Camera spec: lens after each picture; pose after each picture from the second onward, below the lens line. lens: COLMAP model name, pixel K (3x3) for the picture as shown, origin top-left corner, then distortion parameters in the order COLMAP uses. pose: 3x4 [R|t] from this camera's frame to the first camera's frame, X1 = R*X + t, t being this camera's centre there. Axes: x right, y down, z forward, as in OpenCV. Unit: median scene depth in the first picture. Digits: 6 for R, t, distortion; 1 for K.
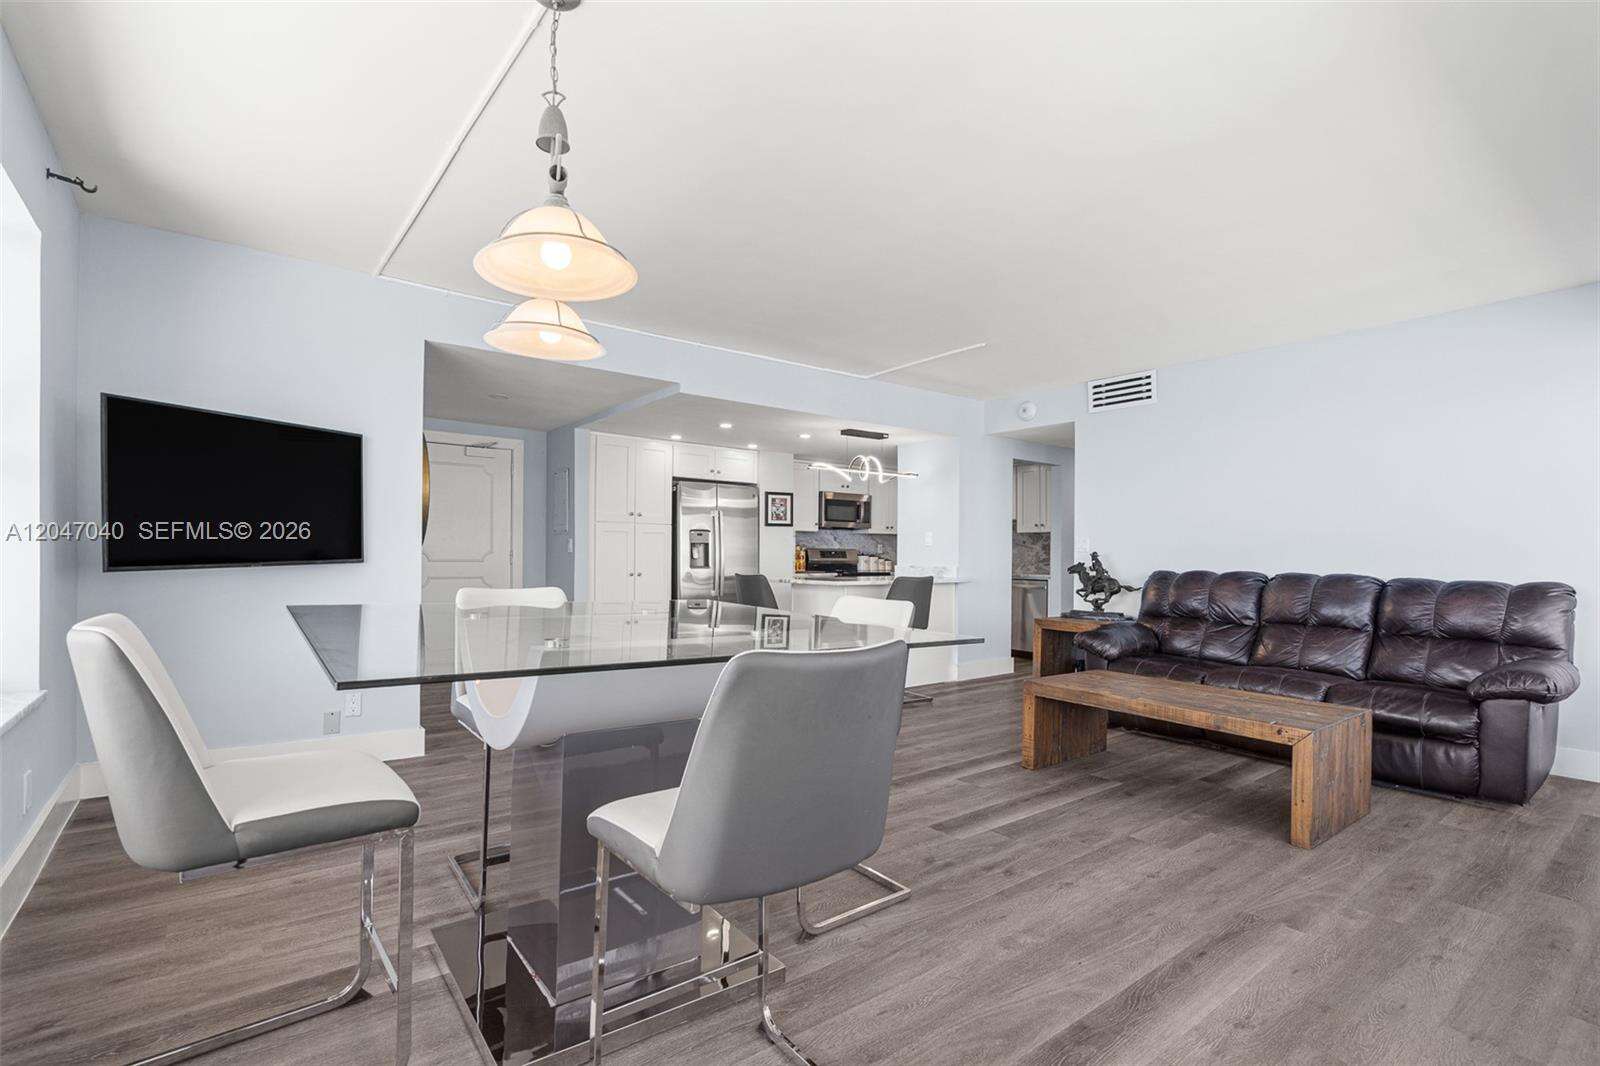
lens RADIAL K [[745.2, 0, 800.0], [0, 745.2, 533.0], [0, 0, 1]] dist [0.000216, 0.000604]
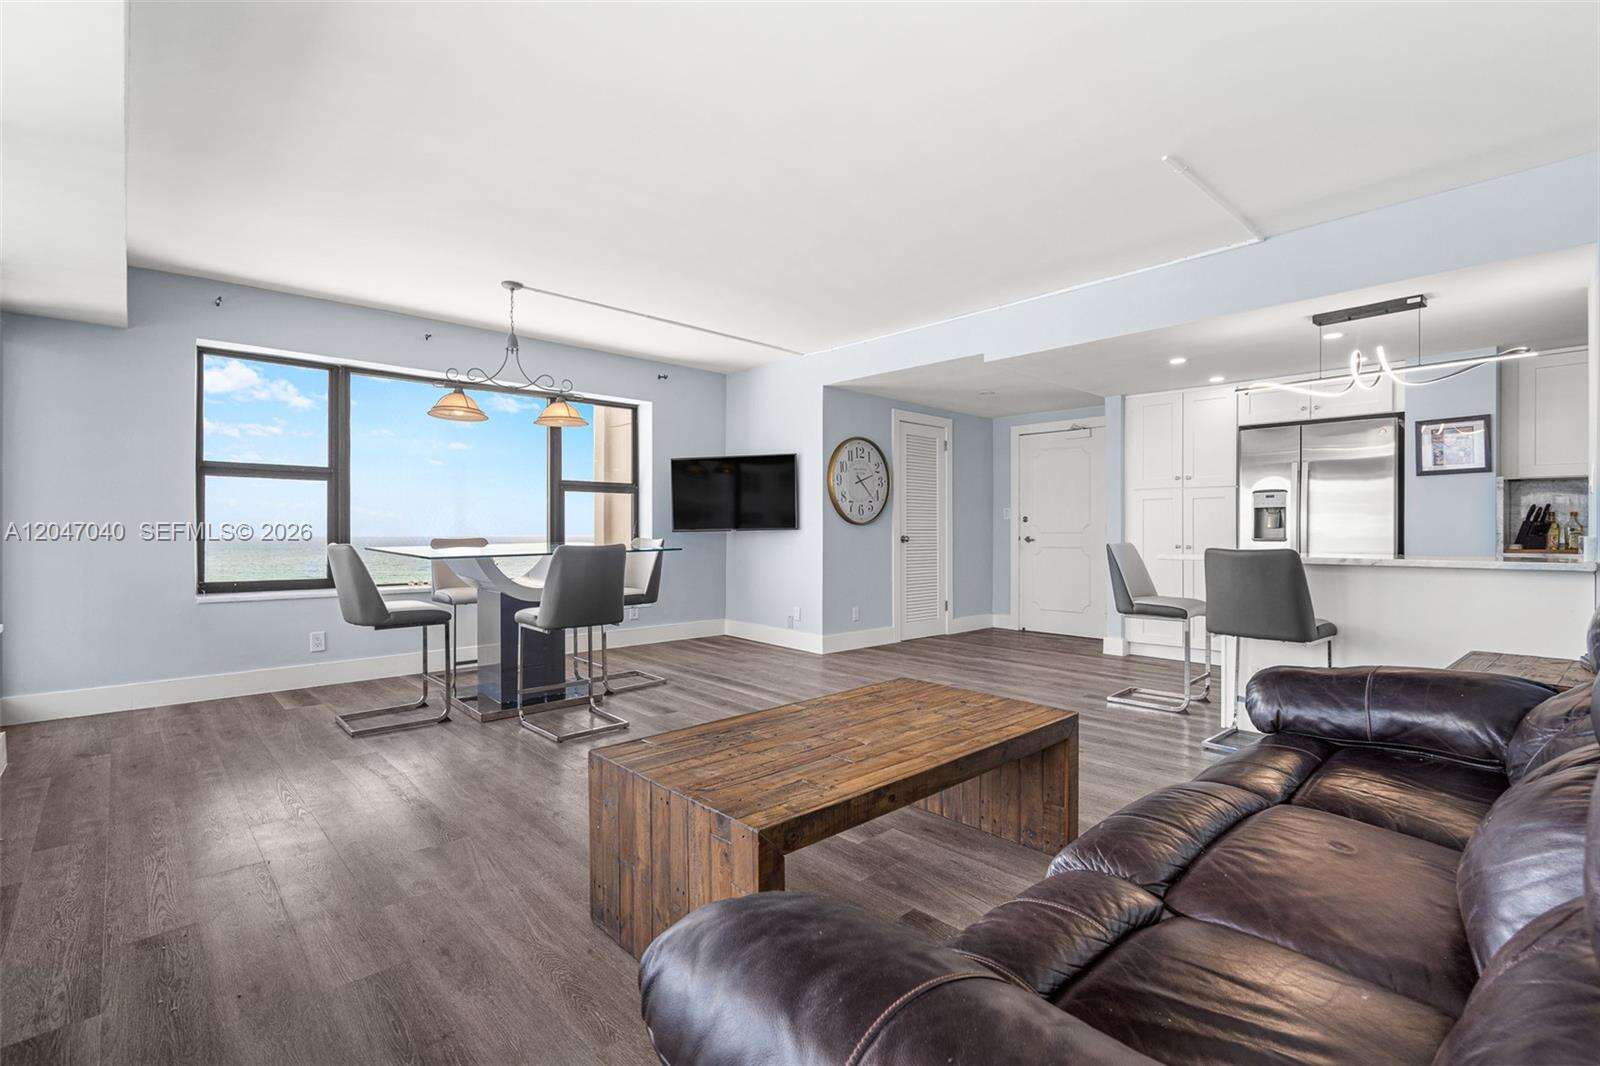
lens RADIAL K [[717.0, 0, 800.0], [0, 717.0, 533.0], [0, 0, 1]] dist [-0.002650, 0.000278]
pose [[0.090689, -0.007548, -0.995851, 0.628336], [0.028012, 0.999595, -0.005025, 0.033779], [0.995485, -0.027441, 0.090864, 0.524593]]
